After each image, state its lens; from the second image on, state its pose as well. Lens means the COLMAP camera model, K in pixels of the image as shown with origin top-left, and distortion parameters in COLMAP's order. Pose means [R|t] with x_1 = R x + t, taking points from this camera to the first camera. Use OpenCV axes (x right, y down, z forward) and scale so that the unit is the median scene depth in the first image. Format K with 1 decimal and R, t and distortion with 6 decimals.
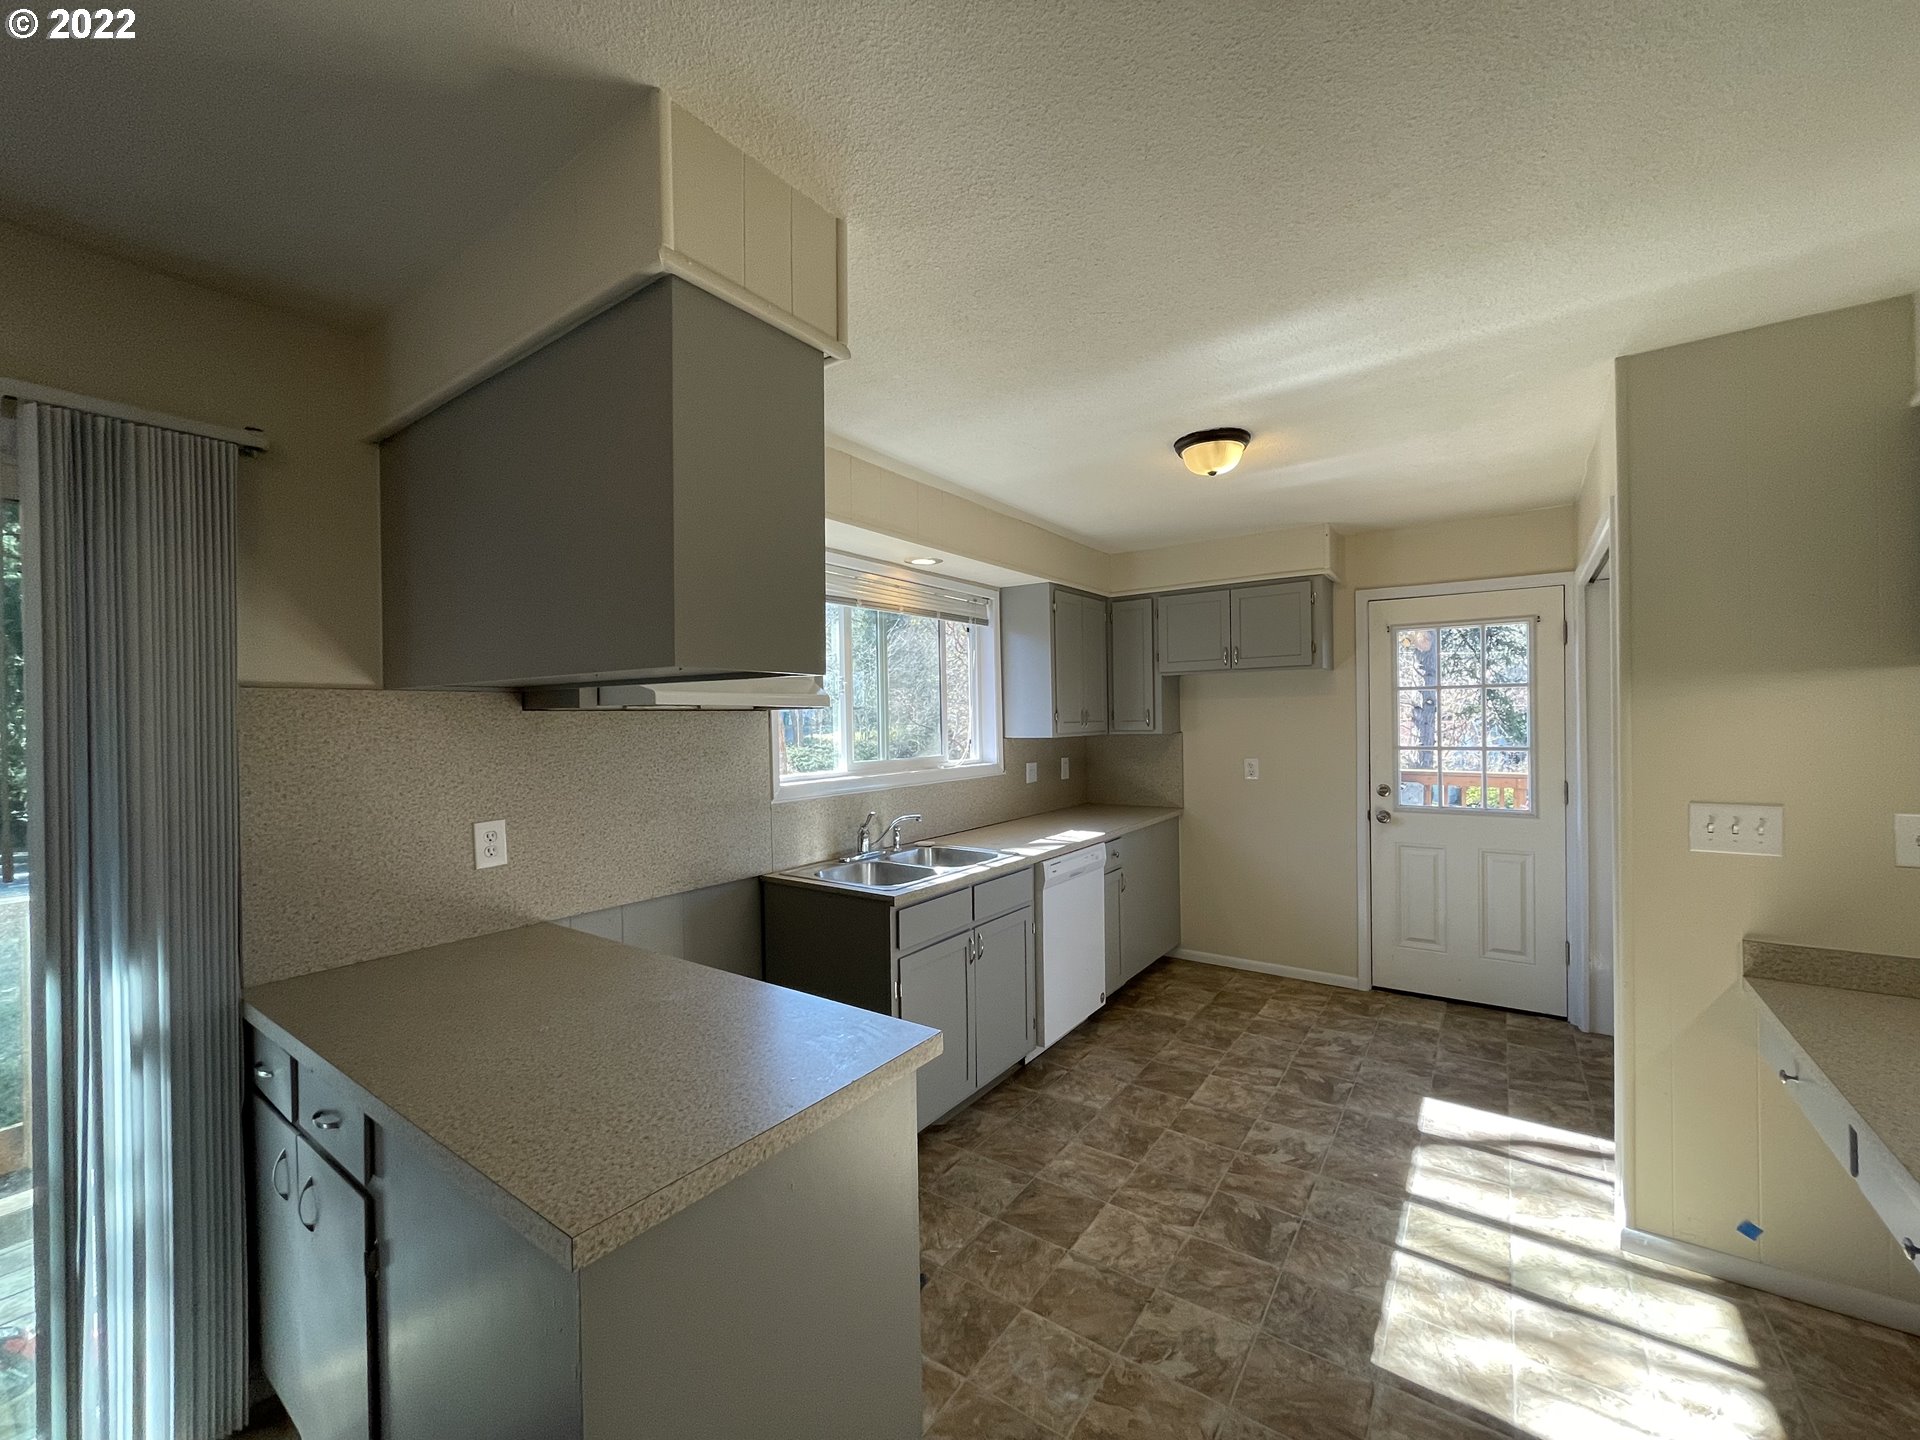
lens RADIAL K [[773.0, 0, 961.1], [0, 773.0, 723.4], [0, 0, 1]] dist [-0.001565, -0.000204]
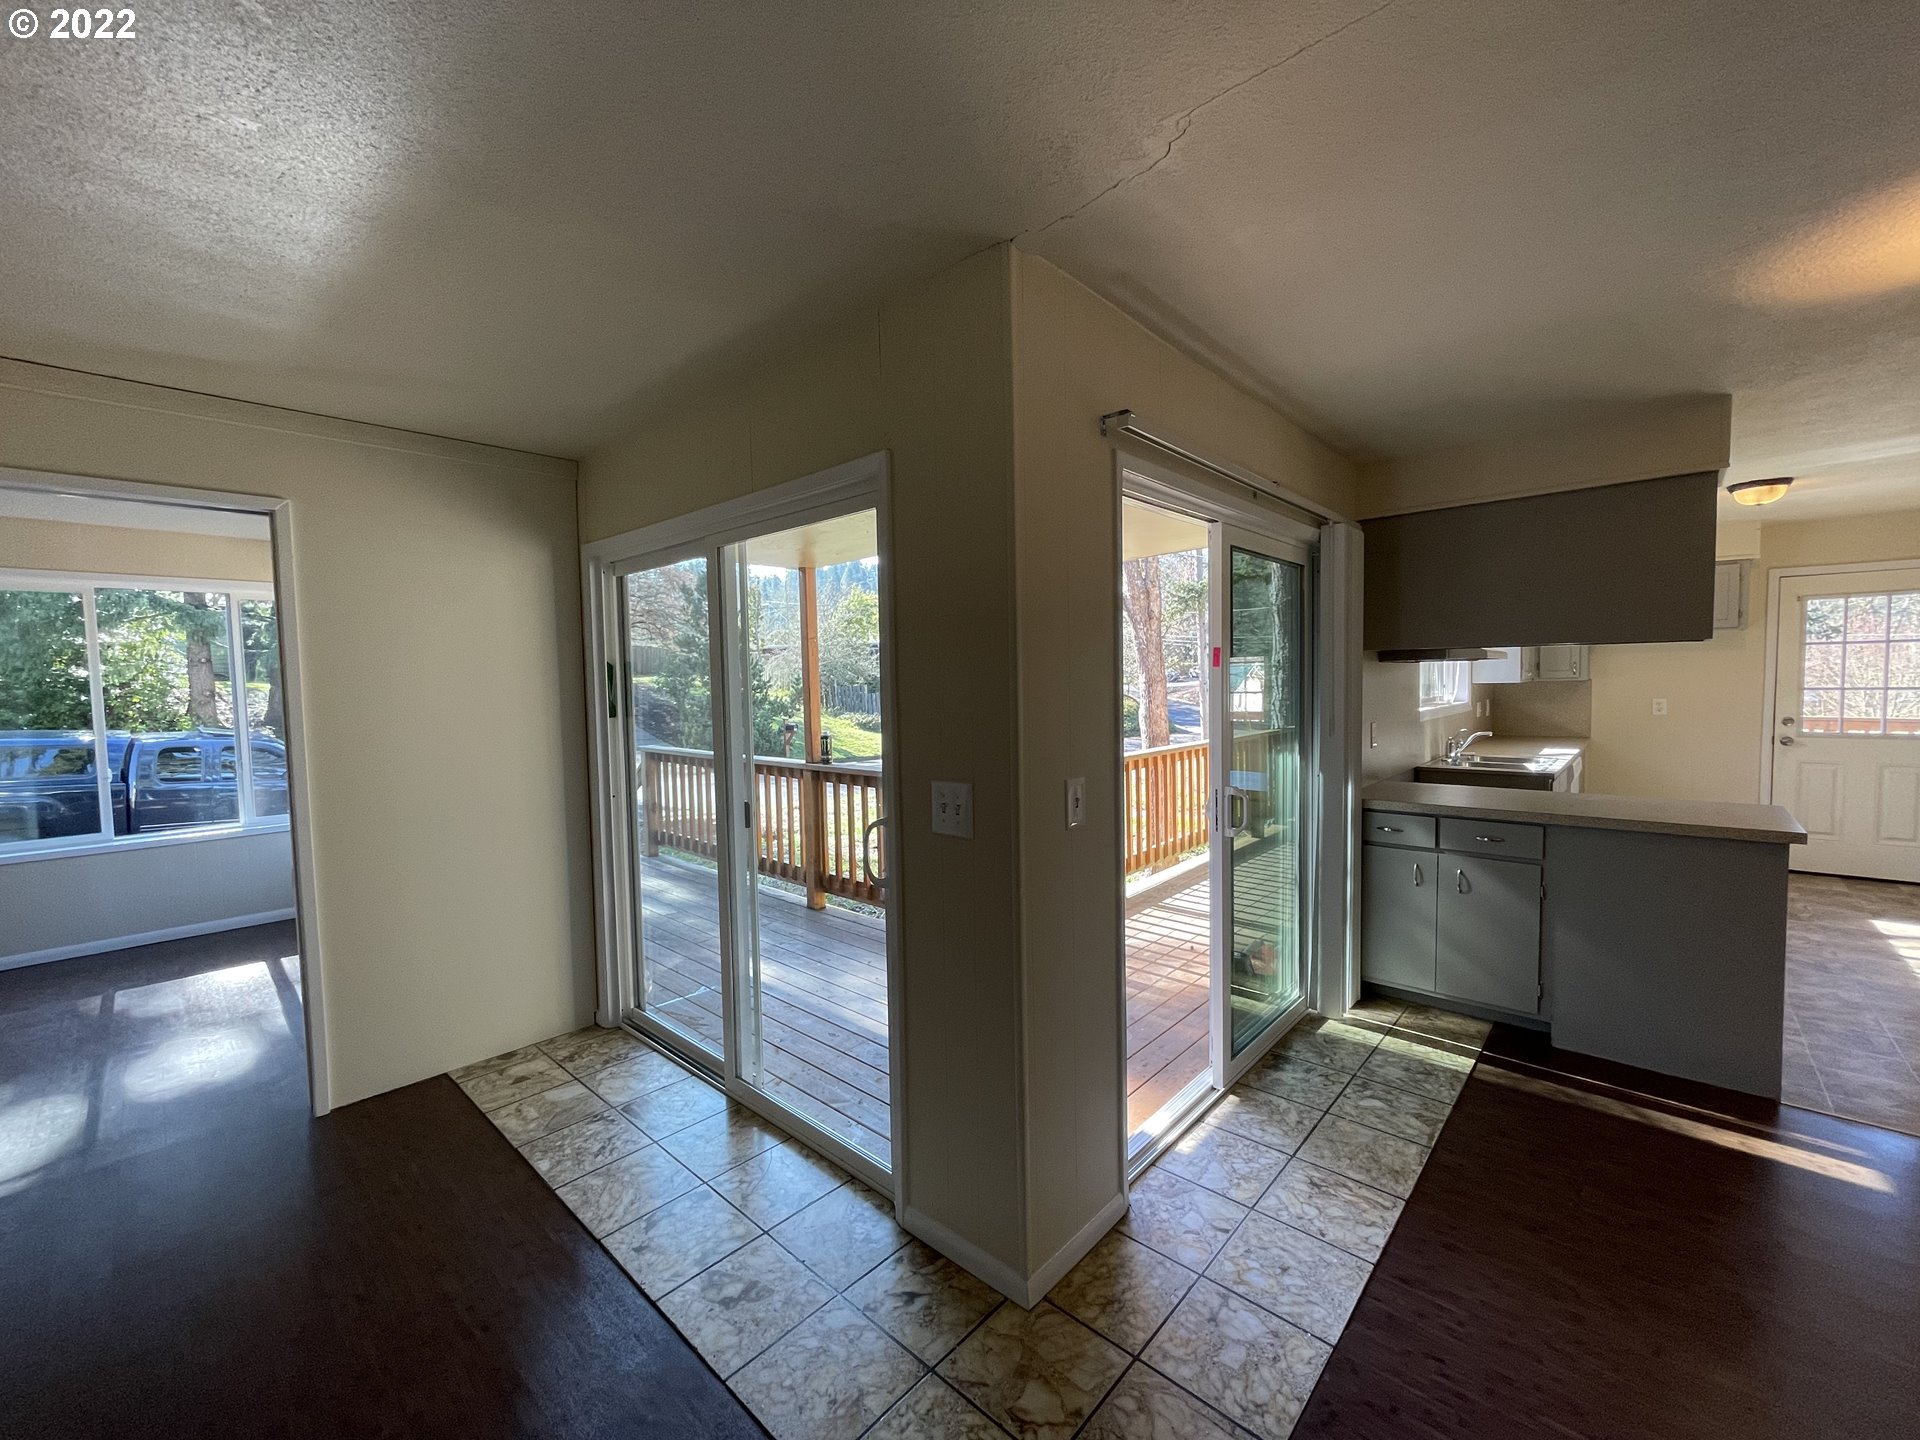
lens RADIAL K [[773.0, 0, 961.1], [0, 773.0, 723.4], [0, 0, 1]] dist [-0.001565, -0.000204]
pose [[0.992880, 0.000305, -0.119117, -0.896071], [0.005874, 0.998655, 0.051519, 0.018270], [0.118973, -0.051852, 0.991543, -0.612603]]
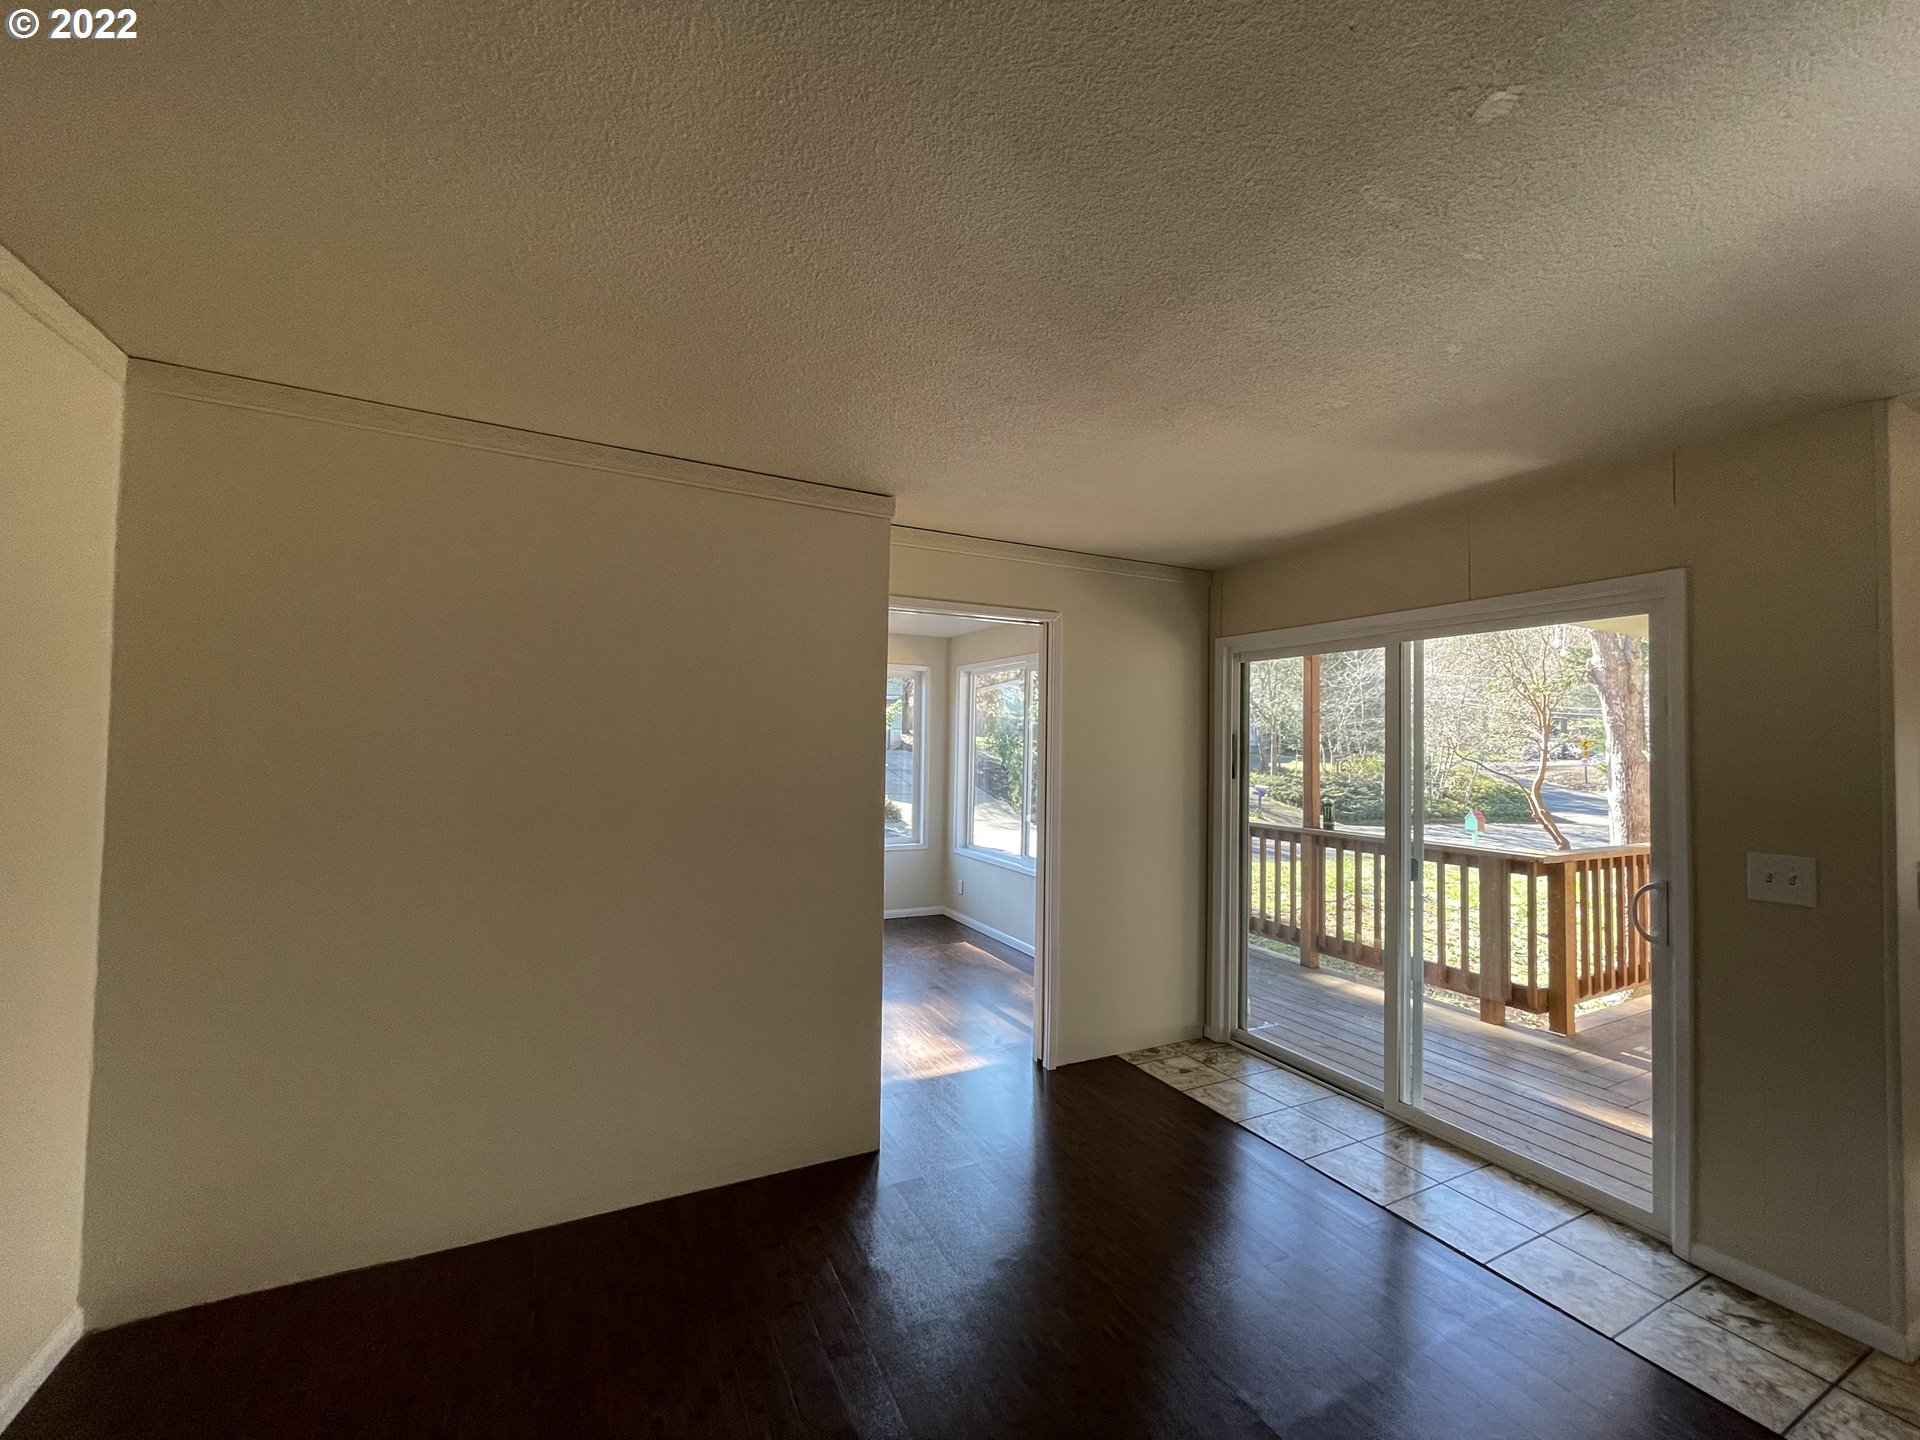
lens RADIAL K [[773.0, 0, 961.1], [0, 773.0, 723.4], [0, 0, 1]] dist [-0.001565, -0.000204]
pose [[0.888106, 0.014774, -0.459400, -1.323173], [-0.029925, 0.999221, -0.025717, 0.017656], [0.458663, 0.036587, 0.887857, -0.972314]]
